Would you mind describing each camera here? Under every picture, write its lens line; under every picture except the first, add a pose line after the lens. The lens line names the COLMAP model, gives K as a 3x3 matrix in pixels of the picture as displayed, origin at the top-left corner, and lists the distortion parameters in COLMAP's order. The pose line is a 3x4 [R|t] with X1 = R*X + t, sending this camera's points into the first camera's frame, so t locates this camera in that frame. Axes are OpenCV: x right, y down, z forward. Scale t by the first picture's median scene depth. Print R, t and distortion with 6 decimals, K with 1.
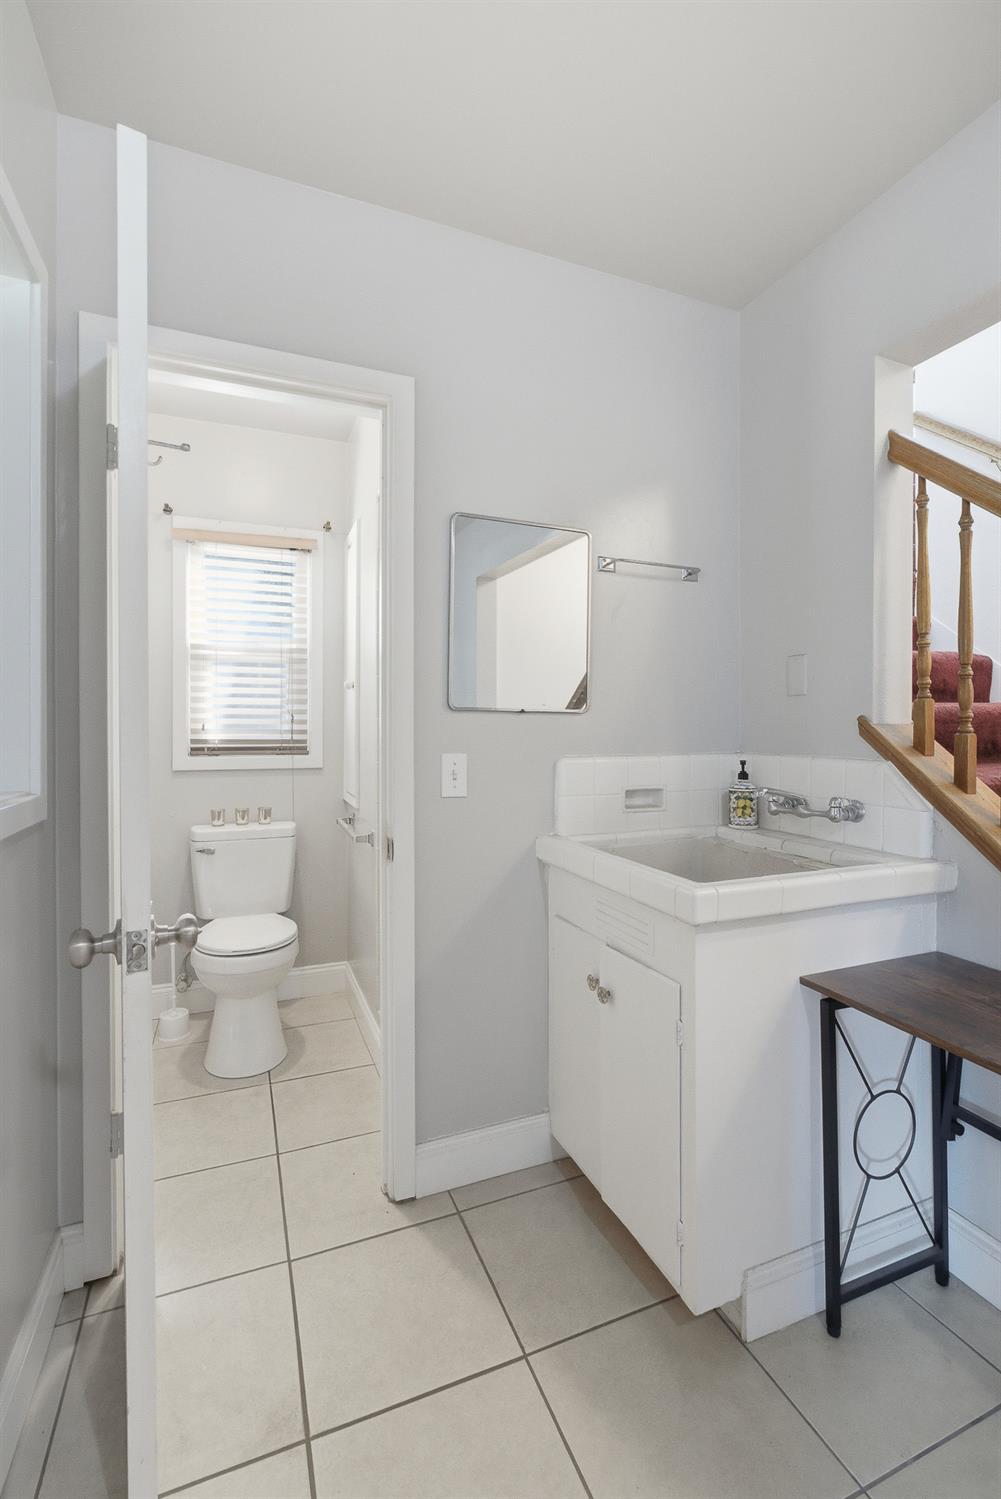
lens RADIAL K [[661.4, 0, 500.3], [0, 661.4, 731.4], [0, 0, 1]] dist [-0.000466, -0.014172]
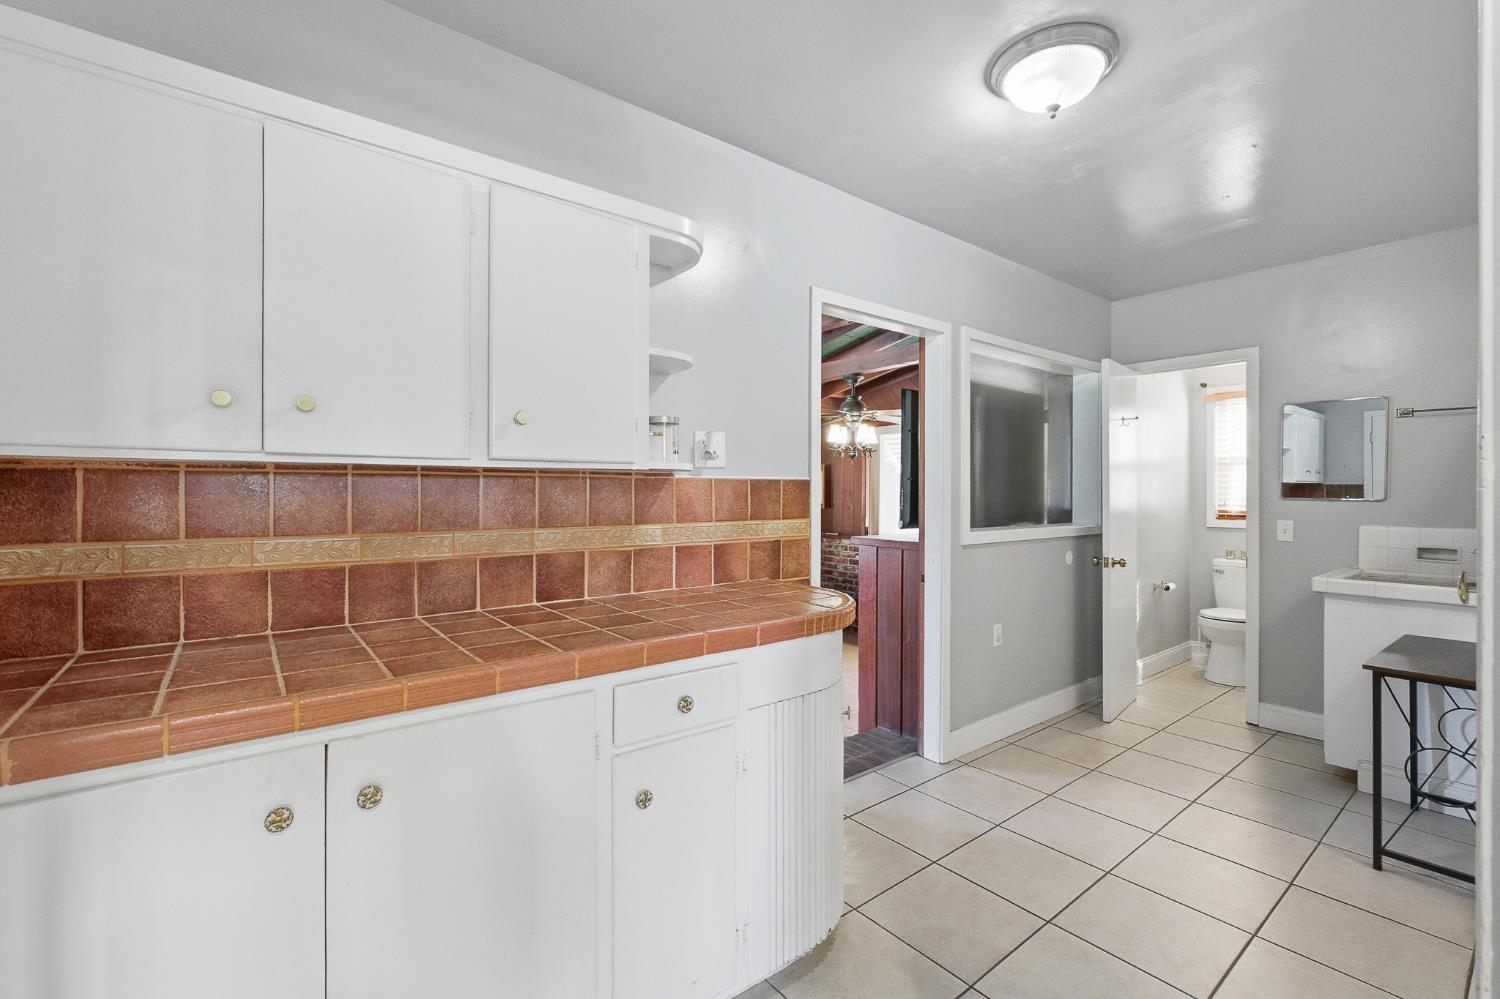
lens RADIAL K [[653.2, 0, 746.0], [0, 653.2, 492.6], [0, 0, 1]] dist [-0.001177, -0.000004]
pose [[0.288804, 0.002033, -0.957386, 0.893296], [-0.010769, 0.999941, -0.001125, -0.020441], [0.957328, 0.010635, 0.288809, -0.765196]]
